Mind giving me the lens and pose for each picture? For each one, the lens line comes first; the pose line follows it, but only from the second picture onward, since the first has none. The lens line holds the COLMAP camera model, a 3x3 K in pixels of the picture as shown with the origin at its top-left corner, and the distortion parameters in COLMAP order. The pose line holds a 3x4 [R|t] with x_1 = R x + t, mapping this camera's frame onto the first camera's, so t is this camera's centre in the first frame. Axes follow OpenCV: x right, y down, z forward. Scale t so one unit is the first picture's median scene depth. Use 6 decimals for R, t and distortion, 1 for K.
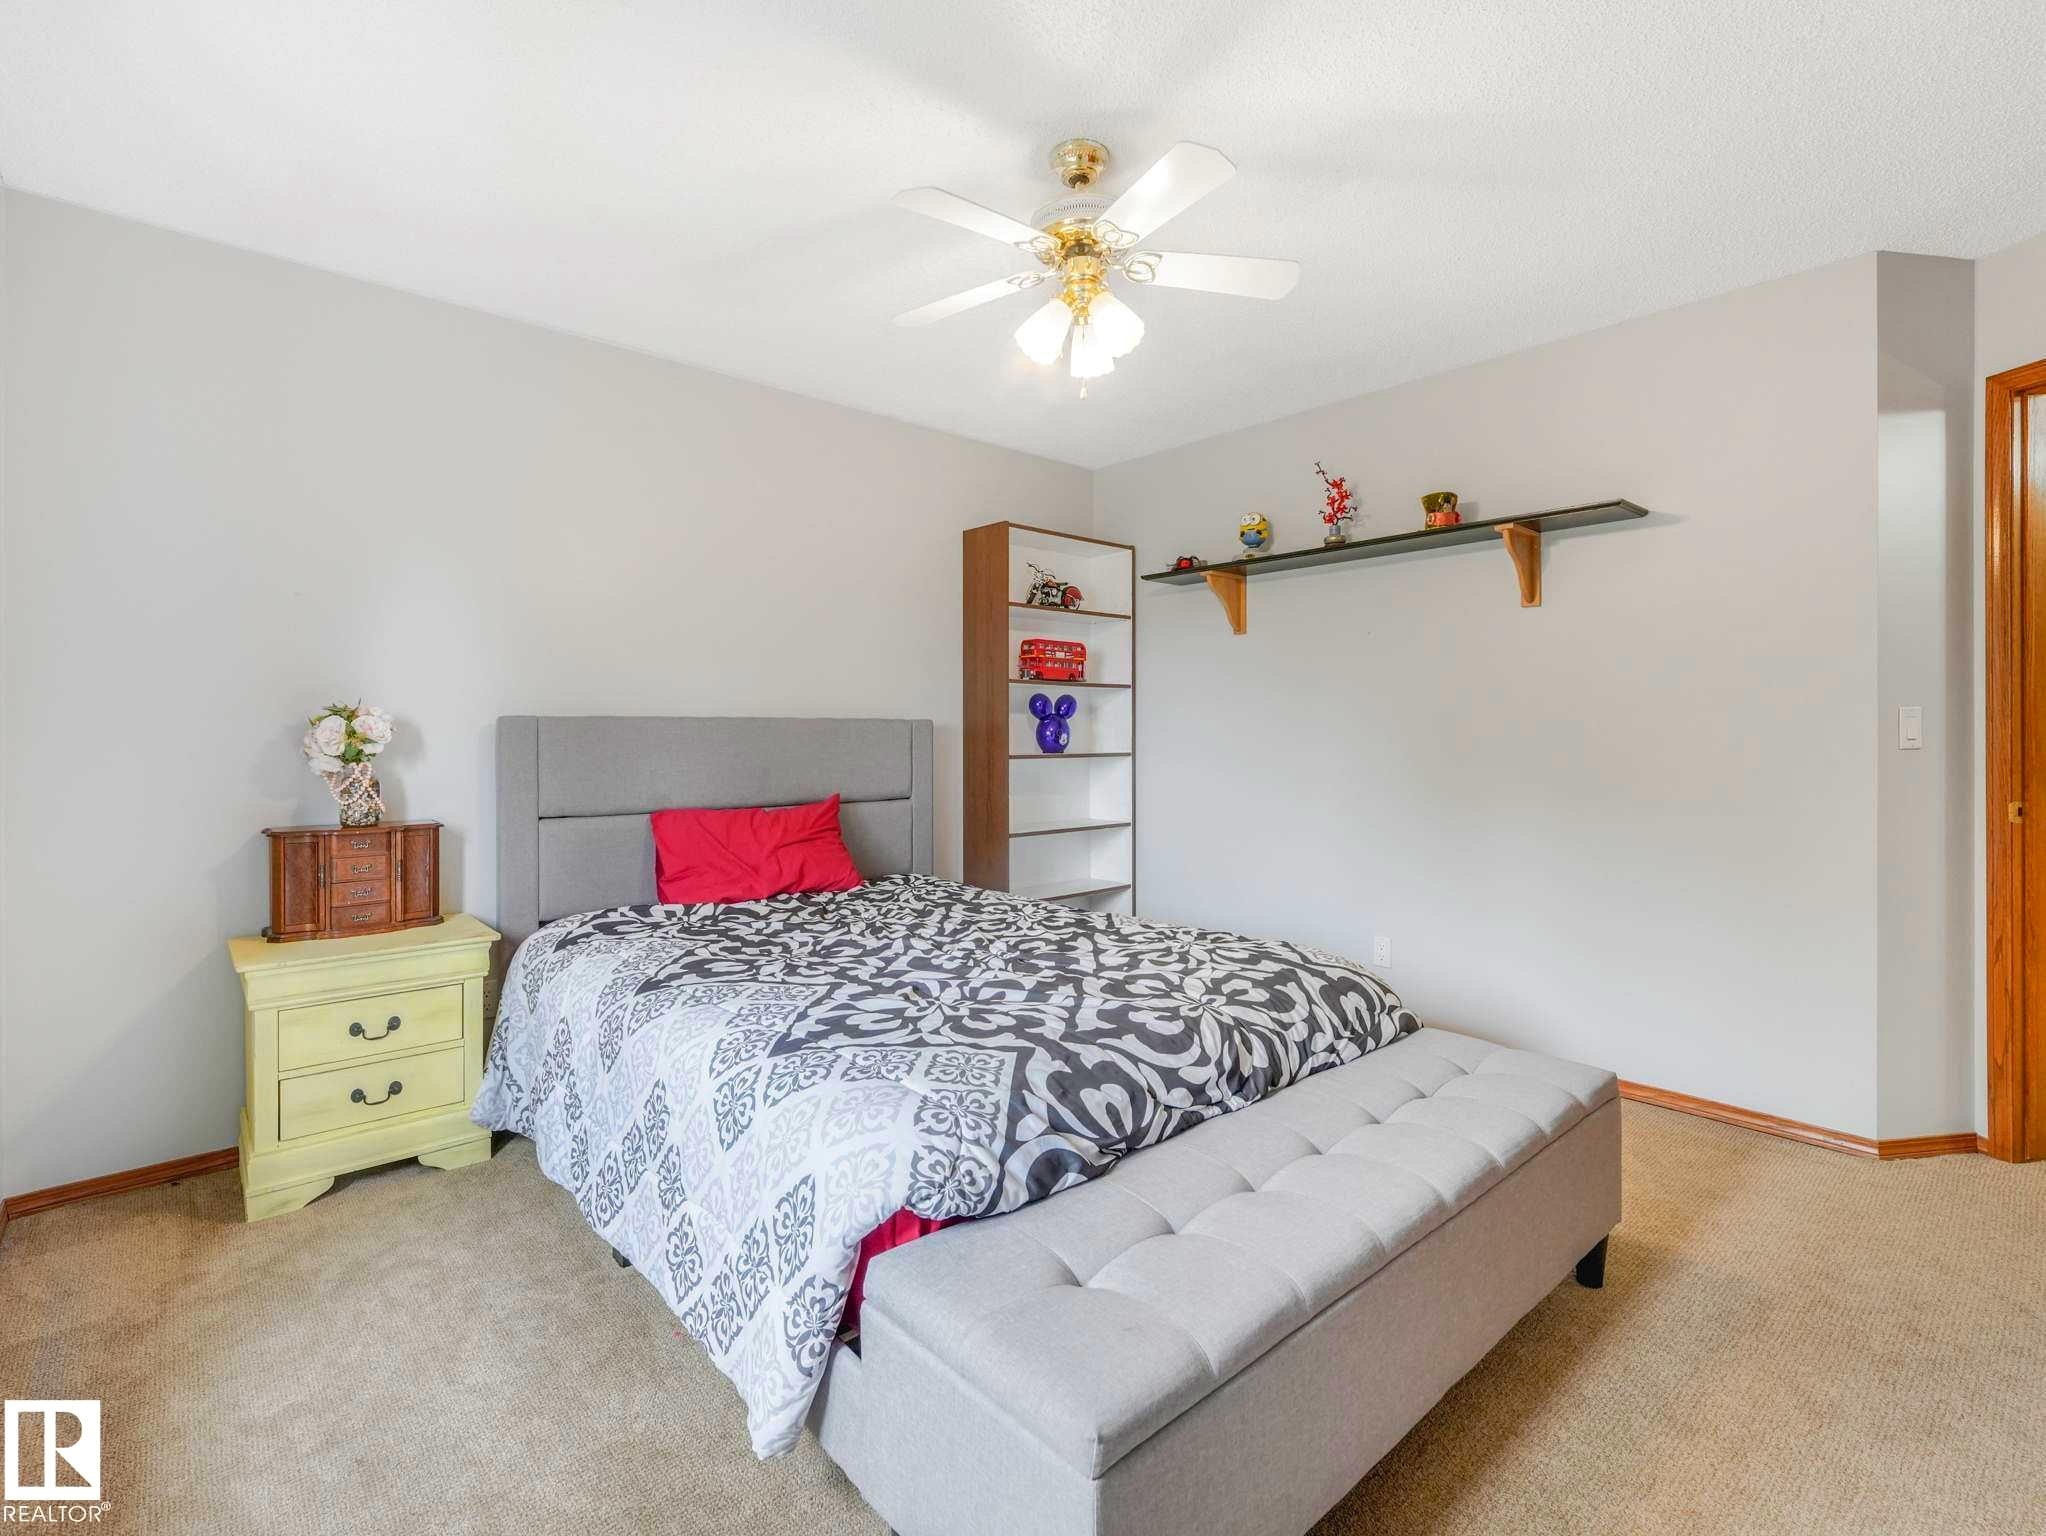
lens RADIAL K [[939.2, 0, 1018.4], [0, 939.2, 745.7], [0, 0, 1]] dist [-0.000021, 0.002690]
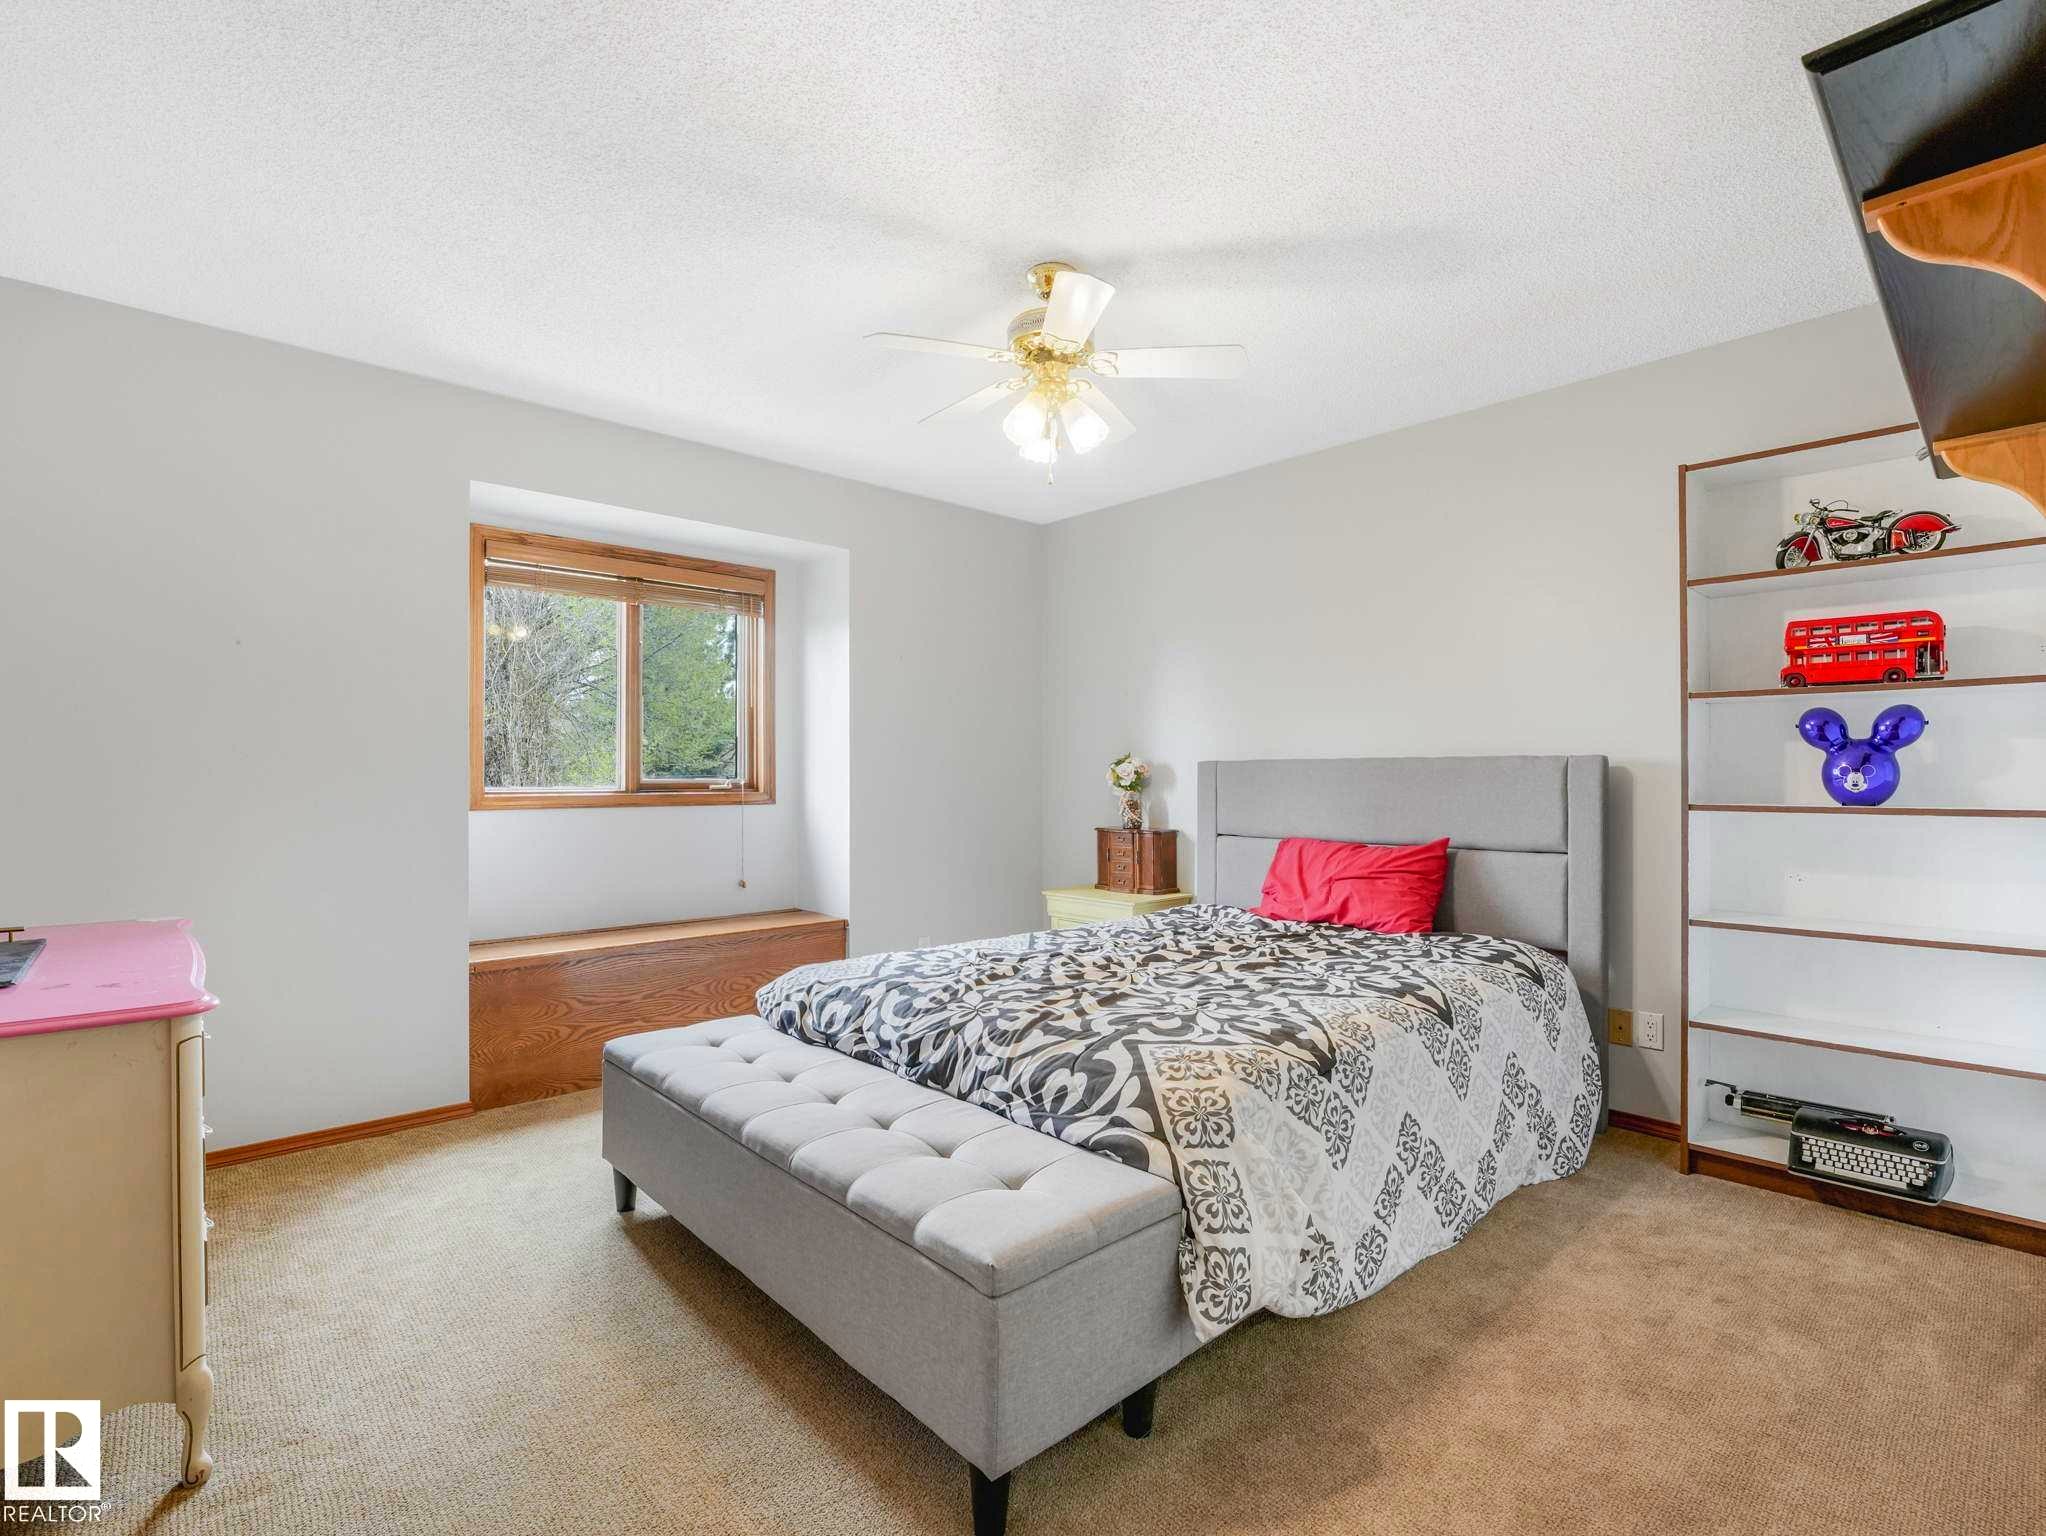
lens RADIAL K [[939.2, 0, 1019.0], [0, 939.2, 776.2], [0, 0, 1]] dist [-0.000021, 0.002690]
pose [[0.045624, 0.004688, -0.998948, 0.800157], [-0.011610, 0.999924, 0.004163, -0.010063], [0.998891, 0.011408, 0.045675, 0.590468]]
